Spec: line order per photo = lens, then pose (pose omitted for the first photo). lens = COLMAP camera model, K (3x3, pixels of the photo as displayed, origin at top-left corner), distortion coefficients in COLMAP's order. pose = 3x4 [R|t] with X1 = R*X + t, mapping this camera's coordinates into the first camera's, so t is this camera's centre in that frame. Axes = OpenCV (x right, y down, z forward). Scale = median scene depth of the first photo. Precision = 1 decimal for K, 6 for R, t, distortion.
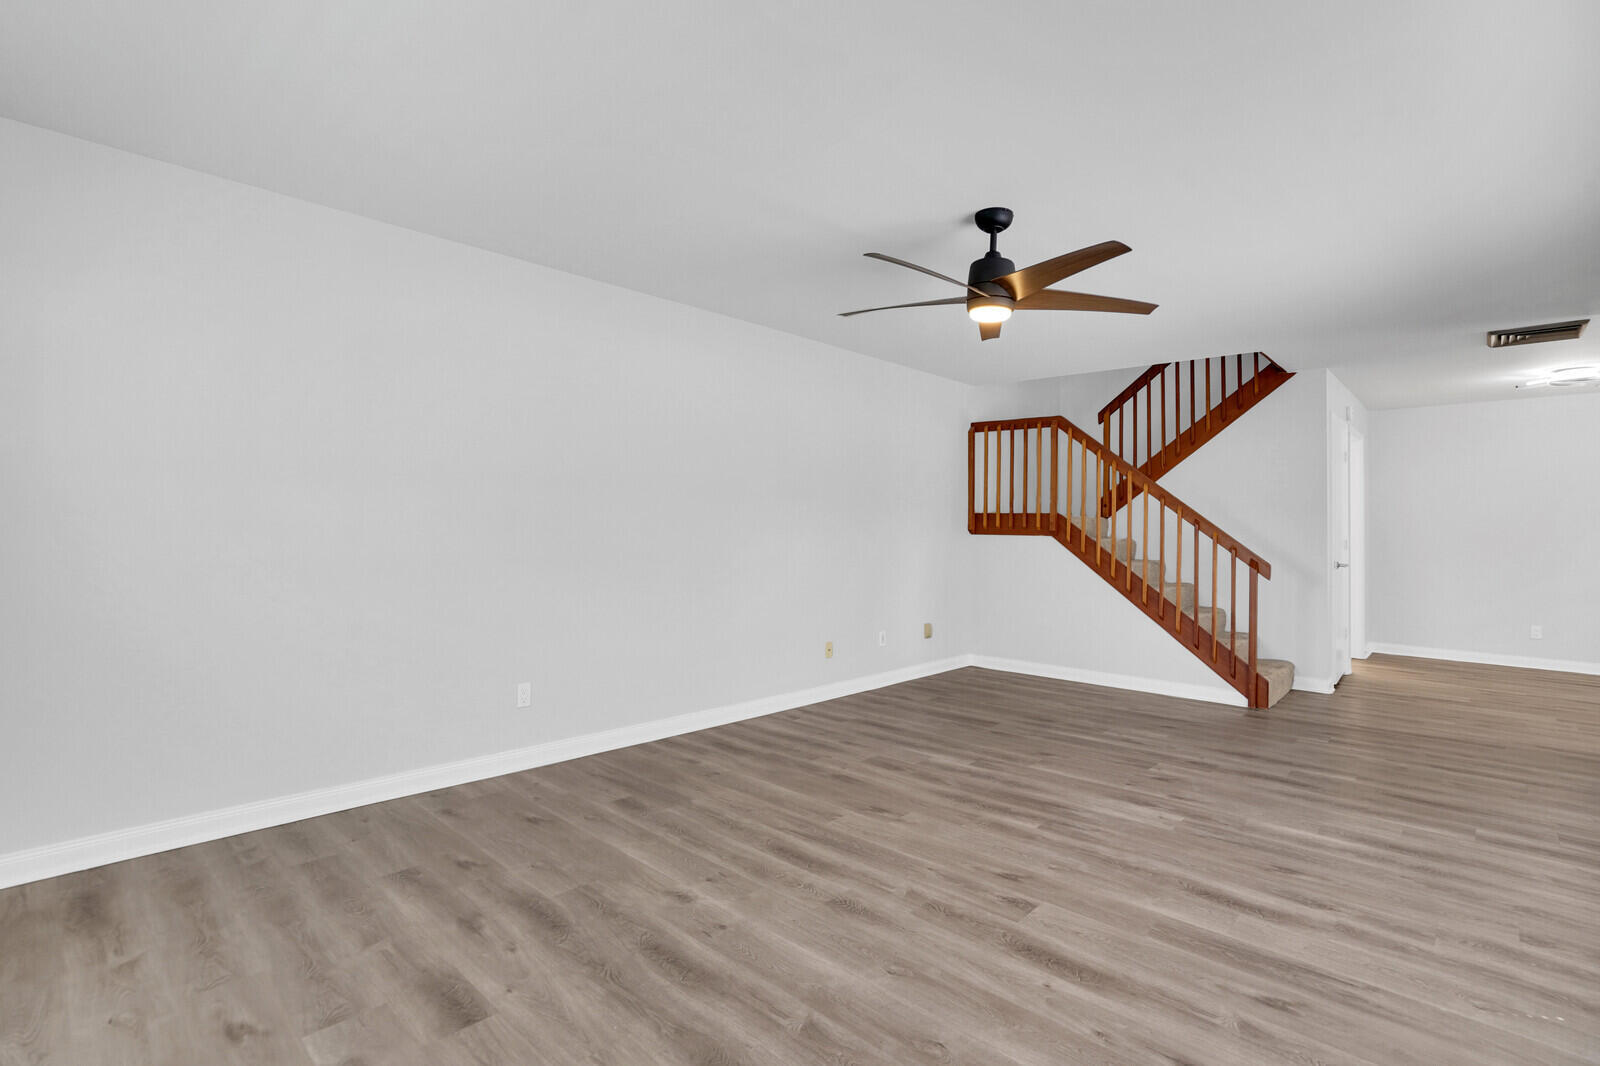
lens RADIAL K [[754.0, 0, 791.4], [0, 754.0, 513.6], [0, 0, 1]] dist [-0.055644, 0.021125]
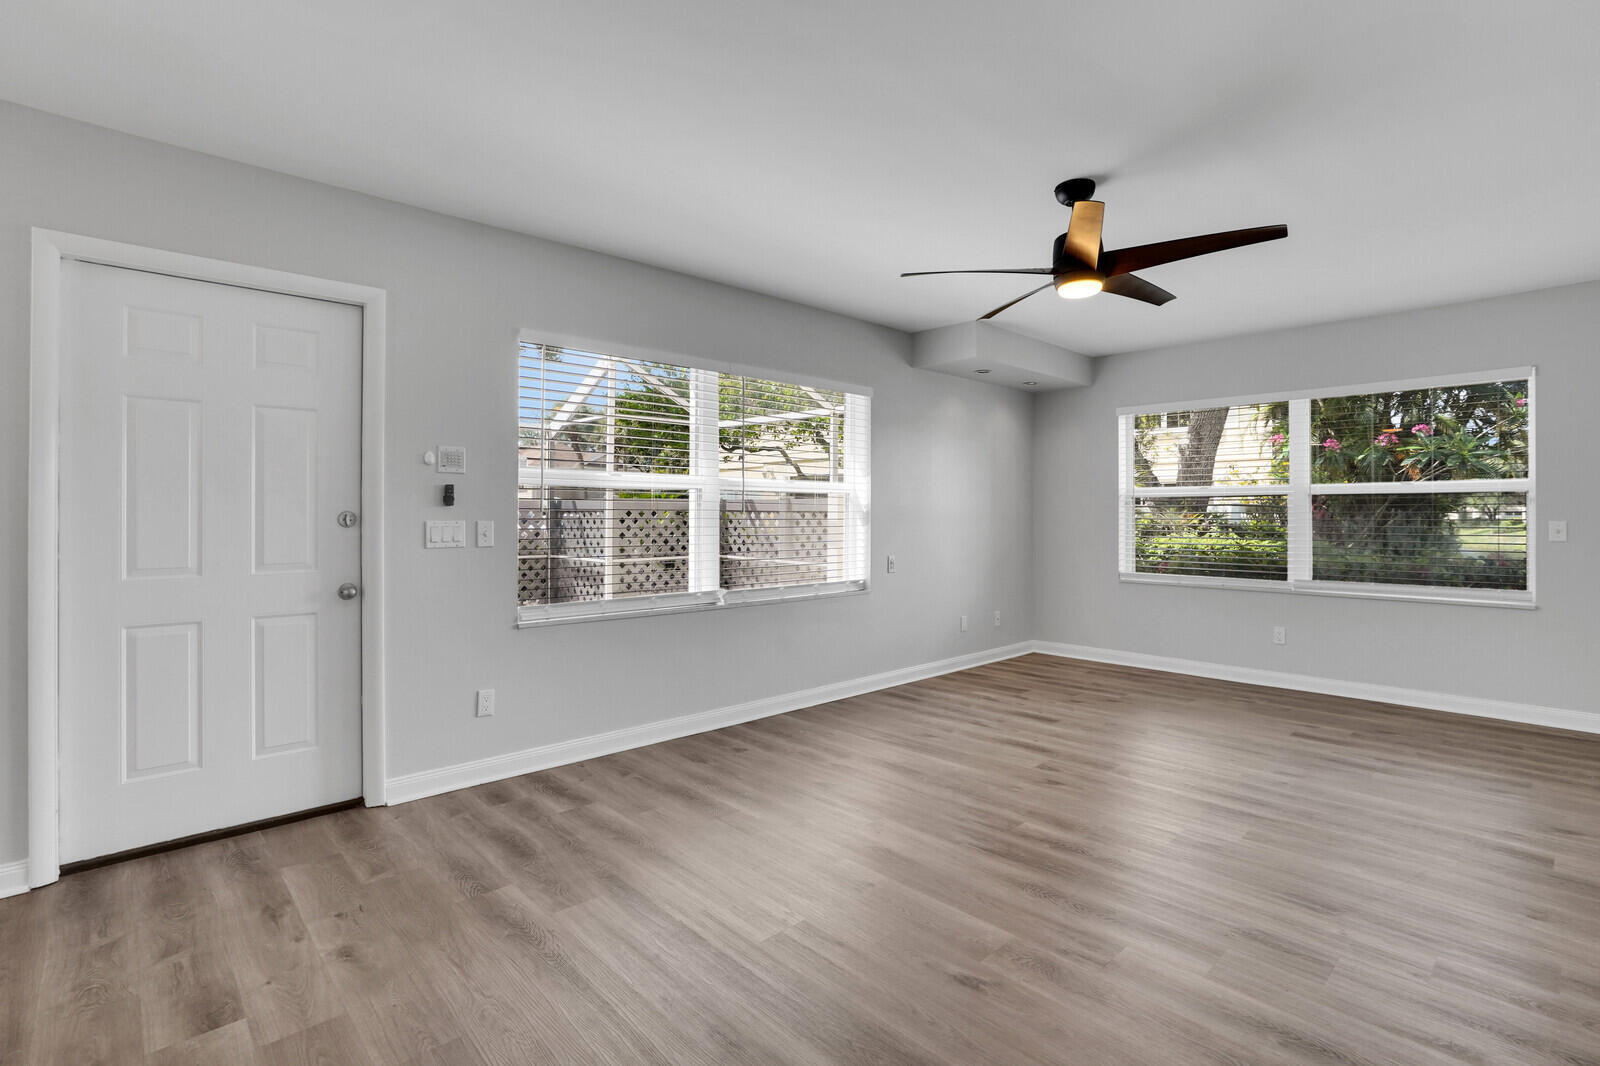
lens RADIAL K [[754.0, 0, 791.4], [0, 754.0, 513.6], [0, 0, 1]] dist [-0.055644, 0.021125]
pose [[-0.997788, -0.016401, 0.064417, 0.505917], [-0.017641, 0.999669, -0.018713, 0.041687], [-0.064089, -0.019808, -0.997748, 1.749169]]
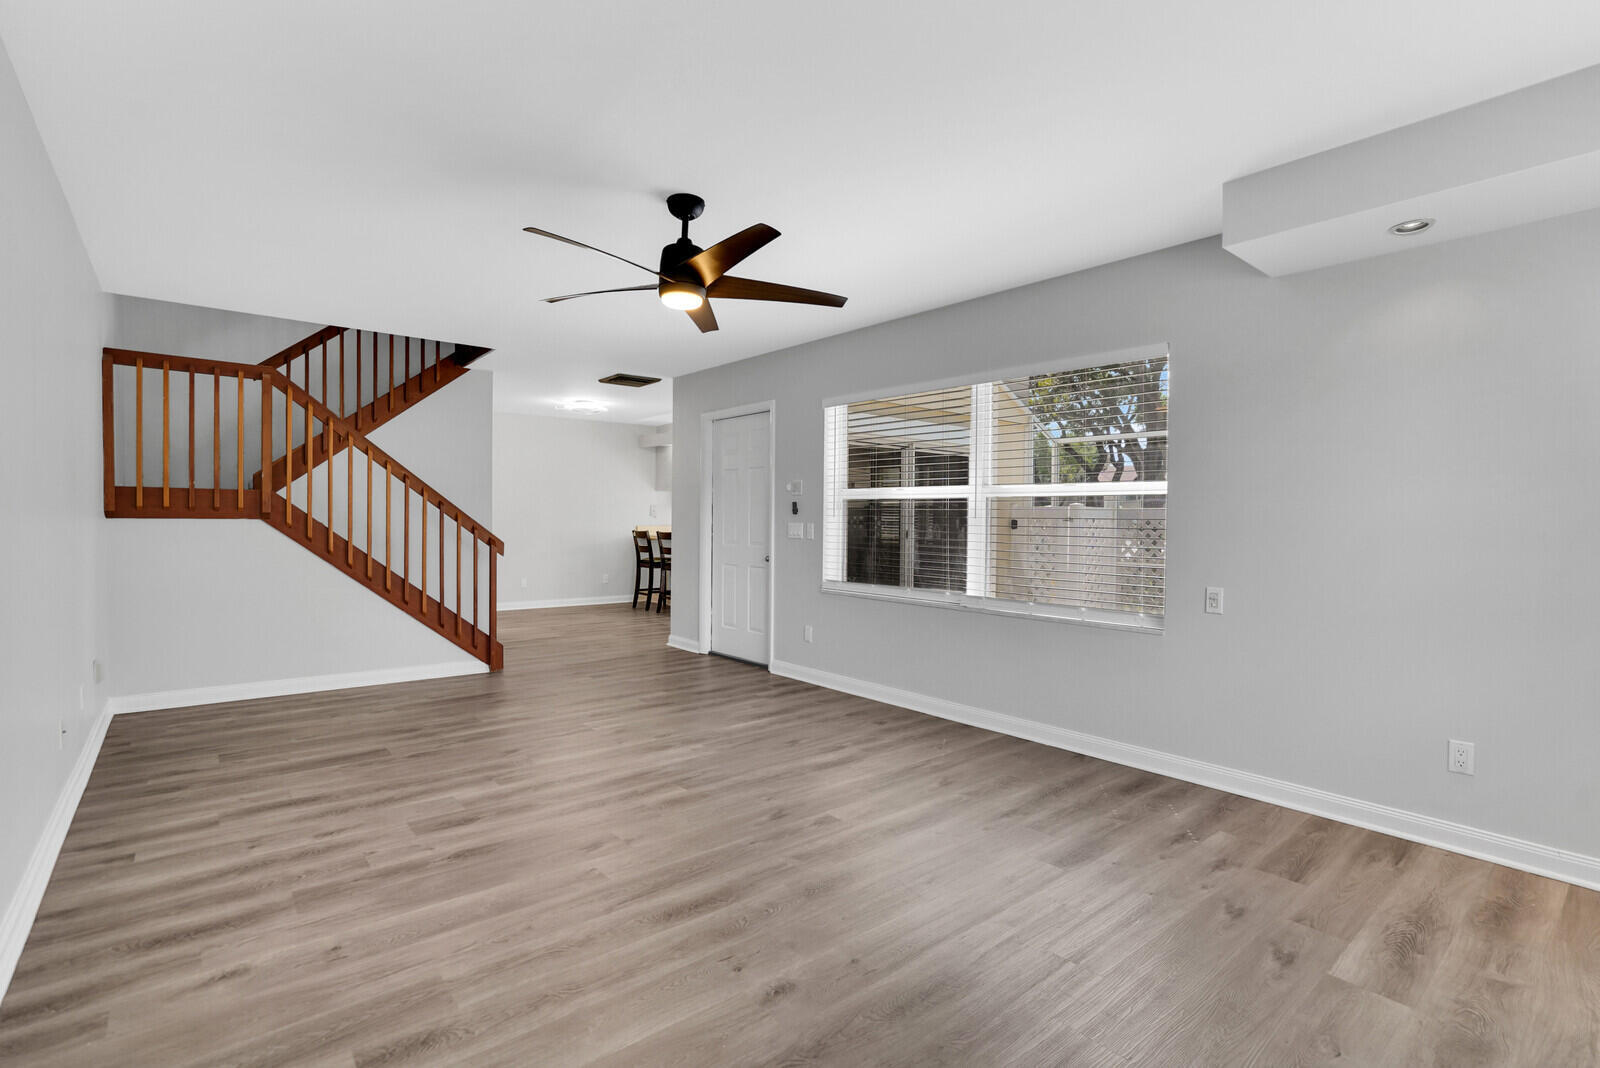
lens RADIAL K [[754.0, 0, 791.4], [0, 754.0, 514.6], [0, 0, 1]] dist [-0.055644, 0.021125]
pose [[0.119172, -0.008829, 0.992834, -0.647258], [-0.026748, 0.999569, 0.012099, 0.002759], [-0.992513, -0.027998, 0.118884, 0.642125]]
